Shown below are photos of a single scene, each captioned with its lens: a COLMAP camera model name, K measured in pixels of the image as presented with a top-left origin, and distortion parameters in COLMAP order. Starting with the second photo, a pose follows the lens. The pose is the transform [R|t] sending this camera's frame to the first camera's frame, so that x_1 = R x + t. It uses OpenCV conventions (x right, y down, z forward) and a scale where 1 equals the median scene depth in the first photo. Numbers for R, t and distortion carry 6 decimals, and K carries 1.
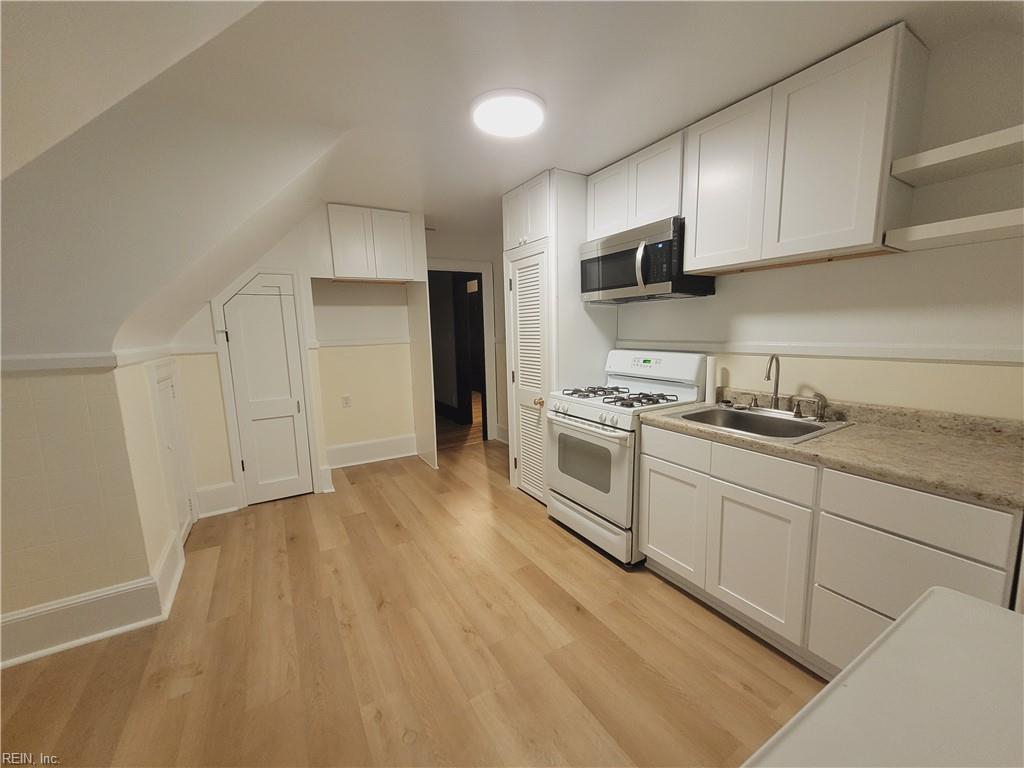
lens RADIAL K [[399.5, 0, 512.7], [0, 399.5, 383.2], [0, 0, 1]] dist [0.002847, -0.000172]
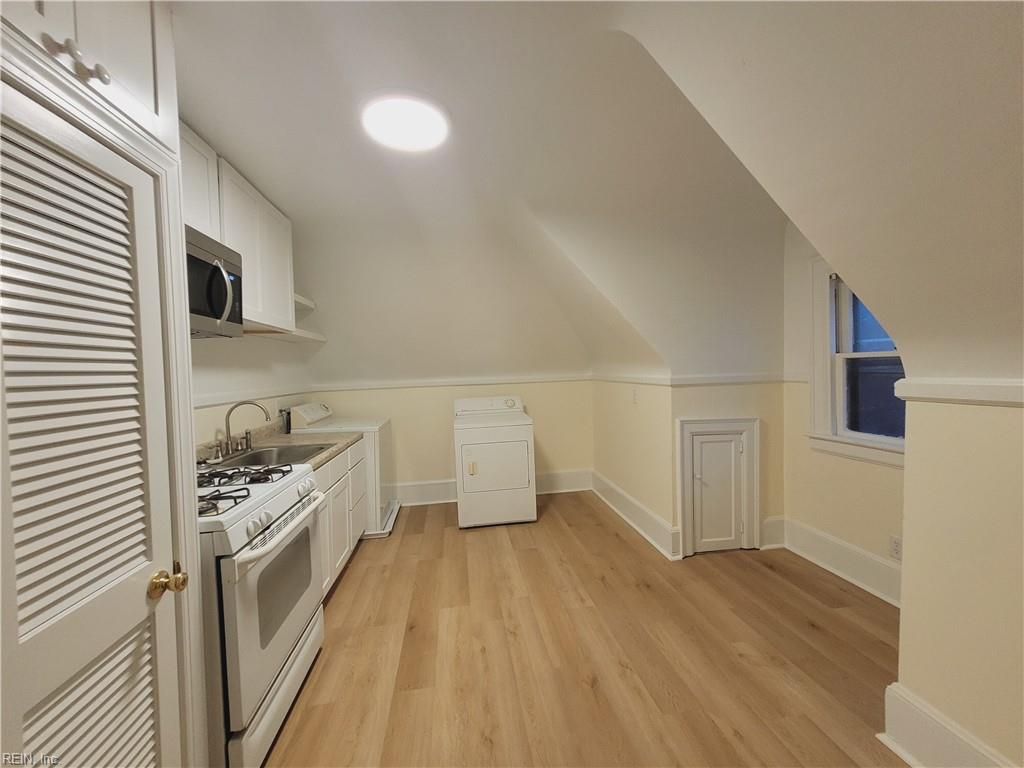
lens RADIAL K [[399.5, 0, 512.7], [0, 399.5, 383.2], [0, 0, 1]] dist [0.002847, -0.000172]
pose [[-0.918813, 0.030665, 0.393499, -0.588191], [0.097744, 0.983600, 0.151580, -0.251685], [-0.382398, 0.177736, -0.906742, 1.929673]]
